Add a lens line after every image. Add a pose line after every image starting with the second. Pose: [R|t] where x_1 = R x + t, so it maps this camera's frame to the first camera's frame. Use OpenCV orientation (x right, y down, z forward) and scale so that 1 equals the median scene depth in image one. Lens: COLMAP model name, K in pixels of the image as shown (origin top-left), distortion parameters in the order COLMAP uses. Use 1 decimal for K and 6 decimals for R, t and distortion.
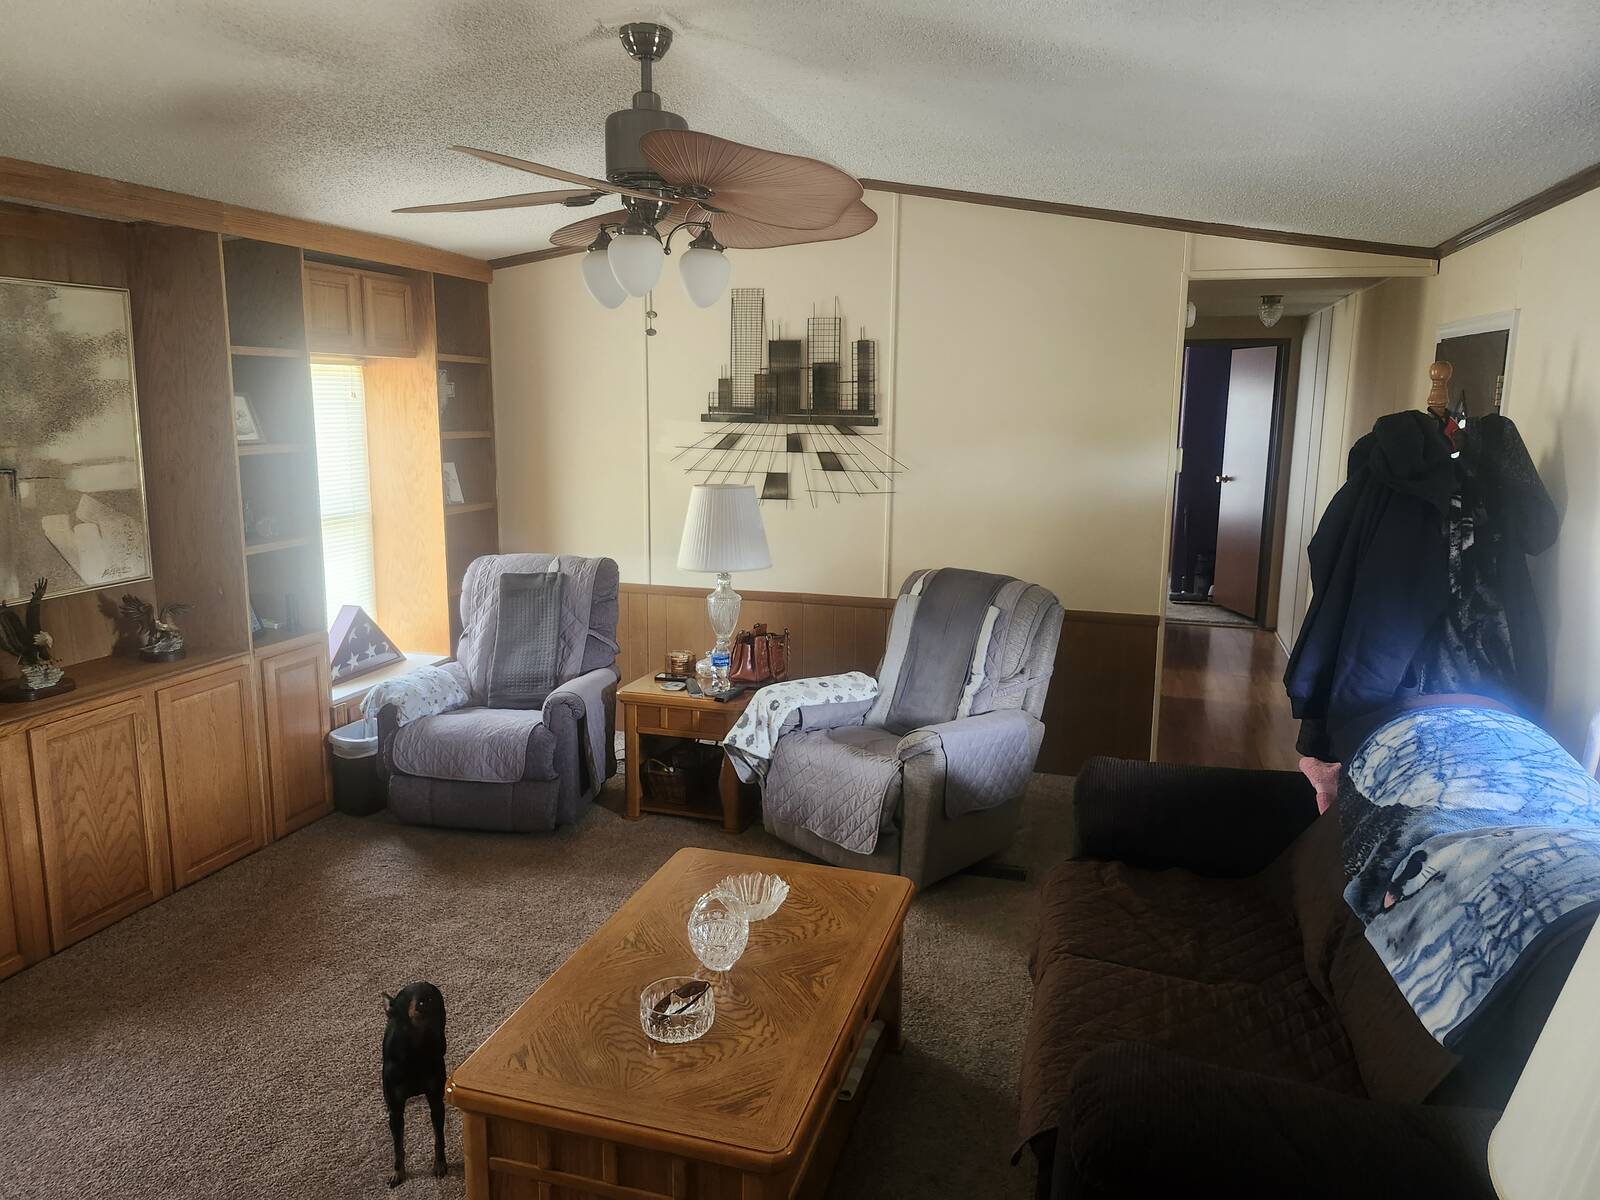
lens RADIAL K [[1106.4, 0, 802.7], [0, 1106.4, 609.9], [0, 0, 1]] dist [0.059413, -0.055477]
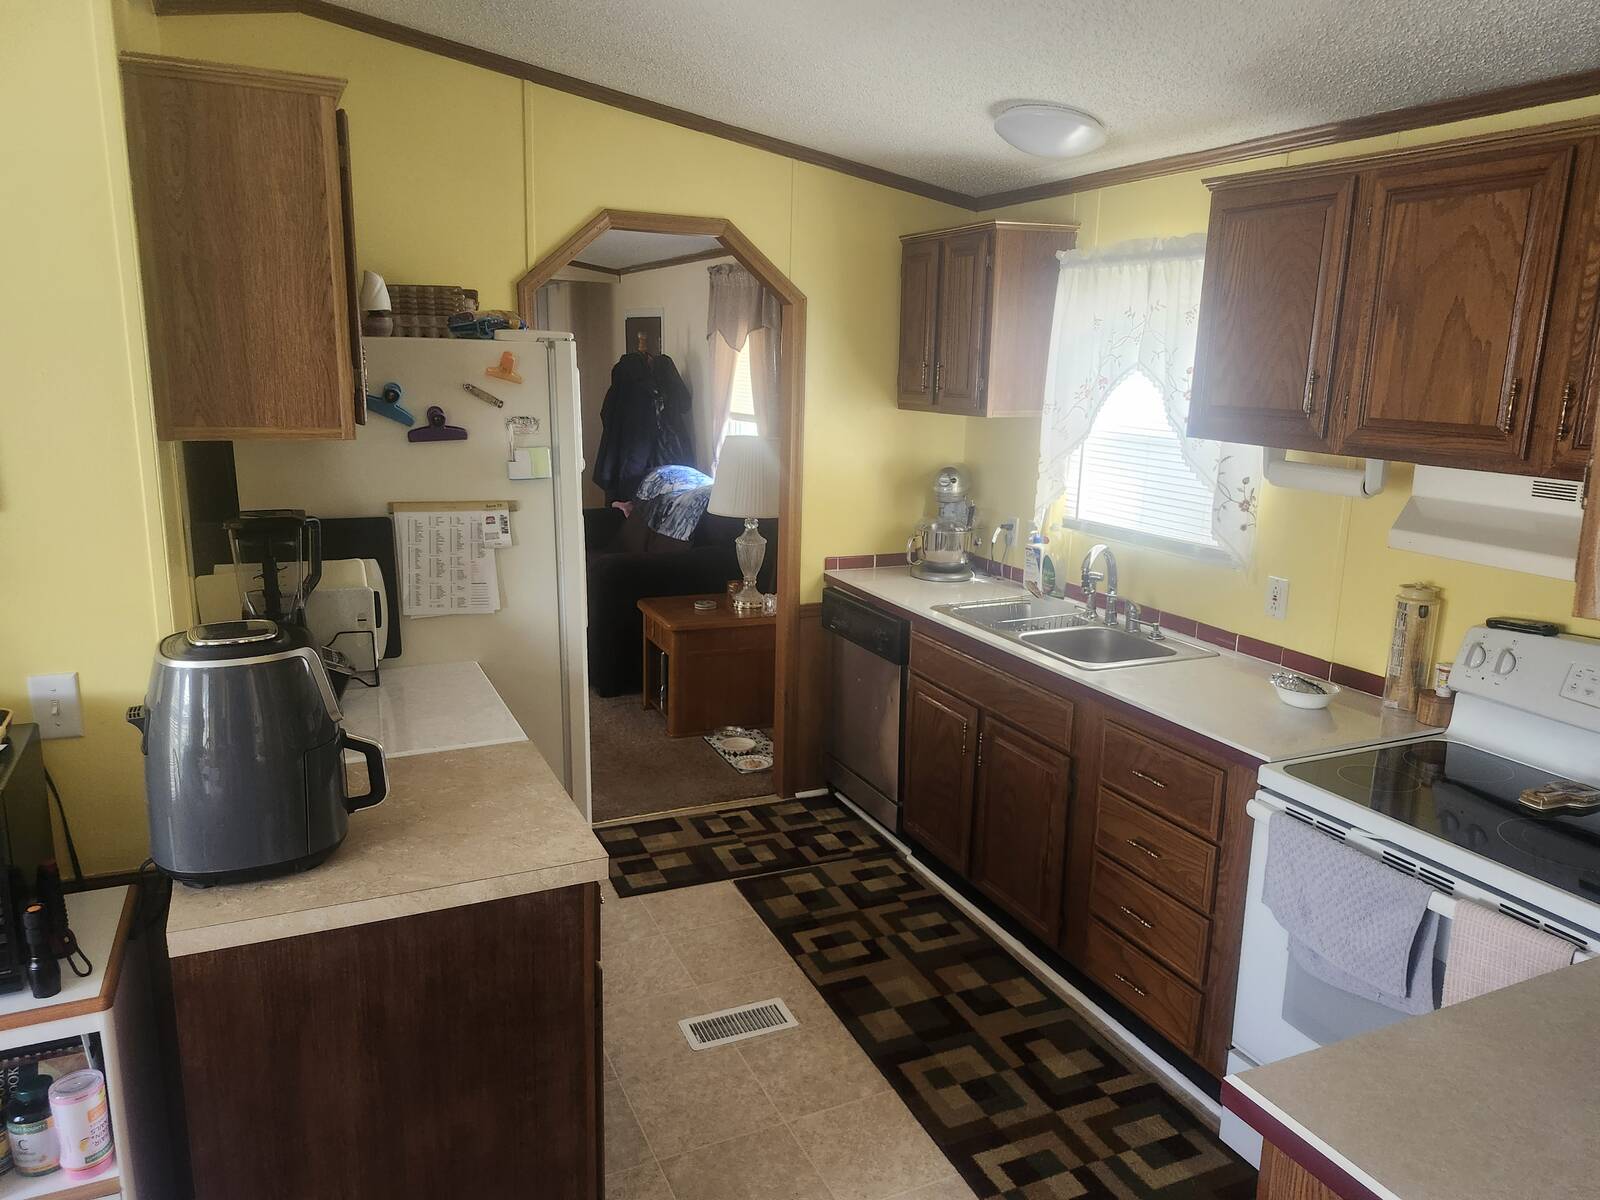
lens RADIAL K [[1106.4, 0, 802.7], [0, 1106.4, 609.9], [0, 0, 1]] dist [0.059413, -0.055477]
pose [[0.752174, -0.130129, 0.645988, -0.751596], [0.102746, 0.991478, 0.080090, 0.204030], [-0.650905, 0.006131, 0.759134, -0.973995]]
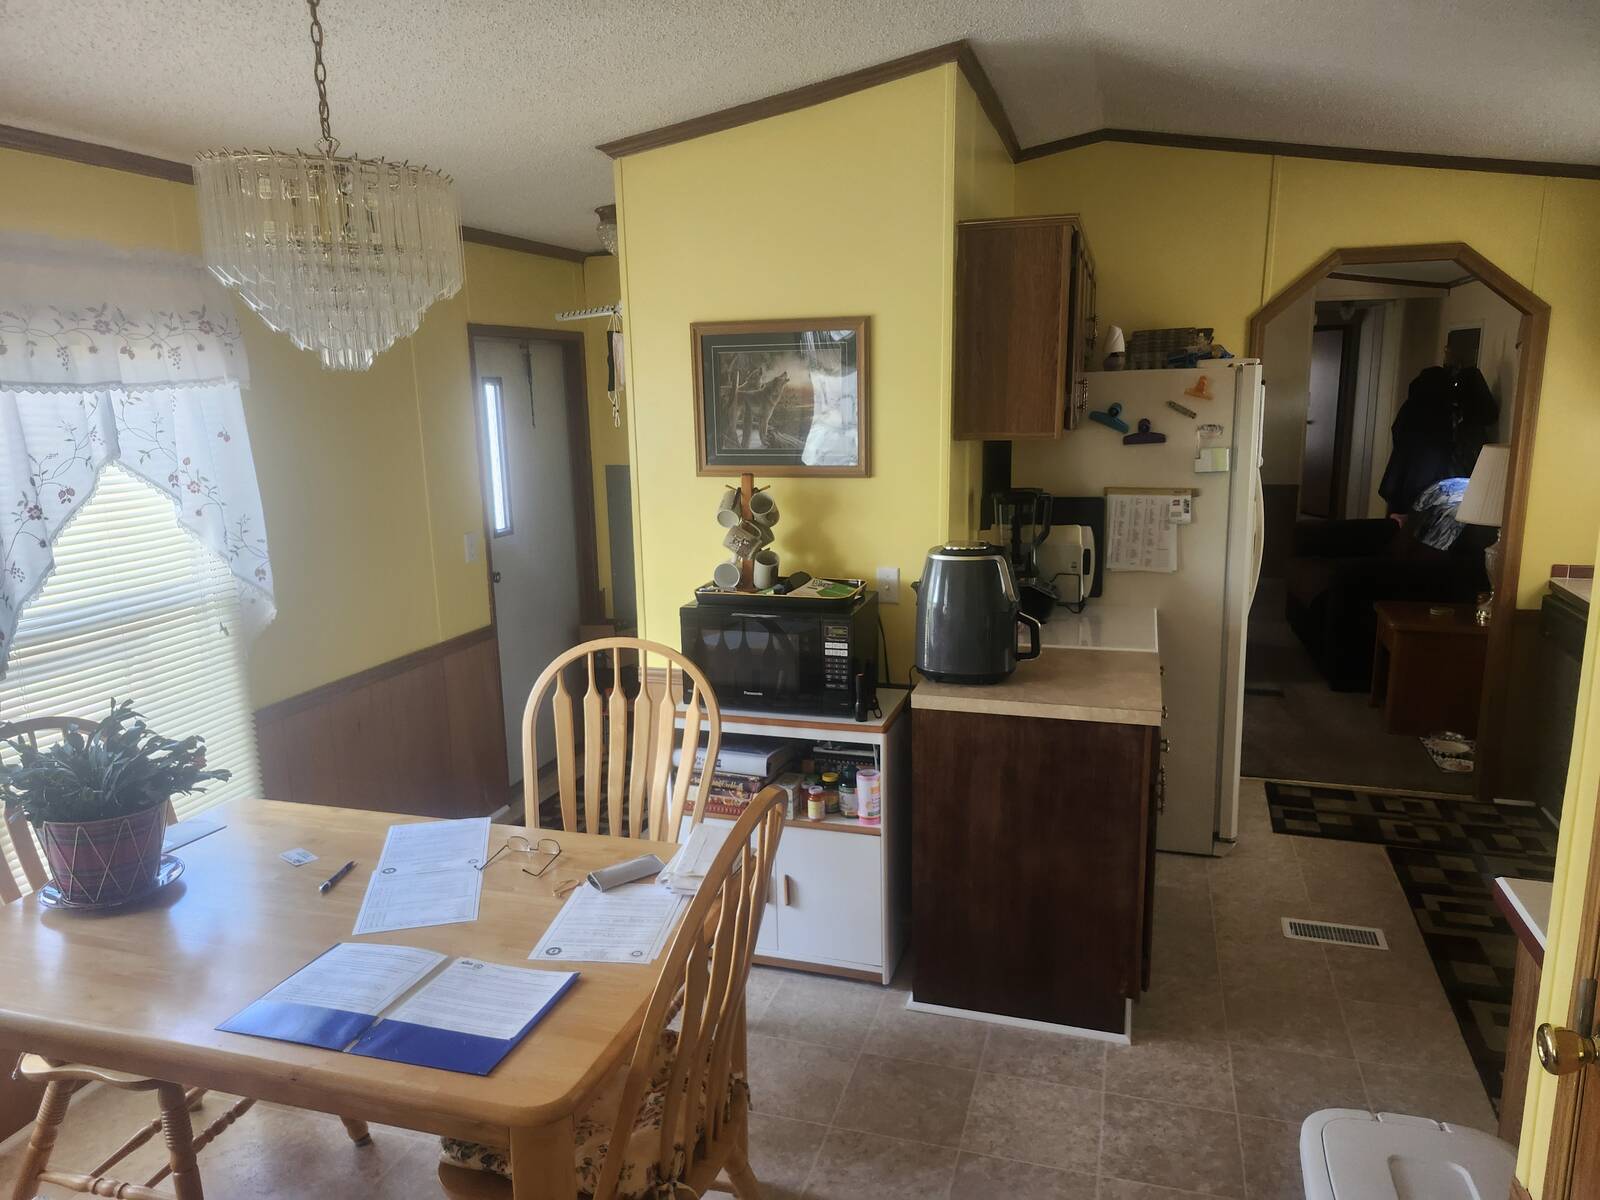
lens RADIAL K [[1112.6, 0, 757.8], [0, 1112.6, 631.2], [0, 0, 1]] dist [-0.025671, 0.001966]
pose [[0.998199, -0.019900, -0.056592, -0.736642], [0.021547, 0.999357, 0.028642, 0.274981], [0.055985, -0.029809, 0.997987, -1.361628]]
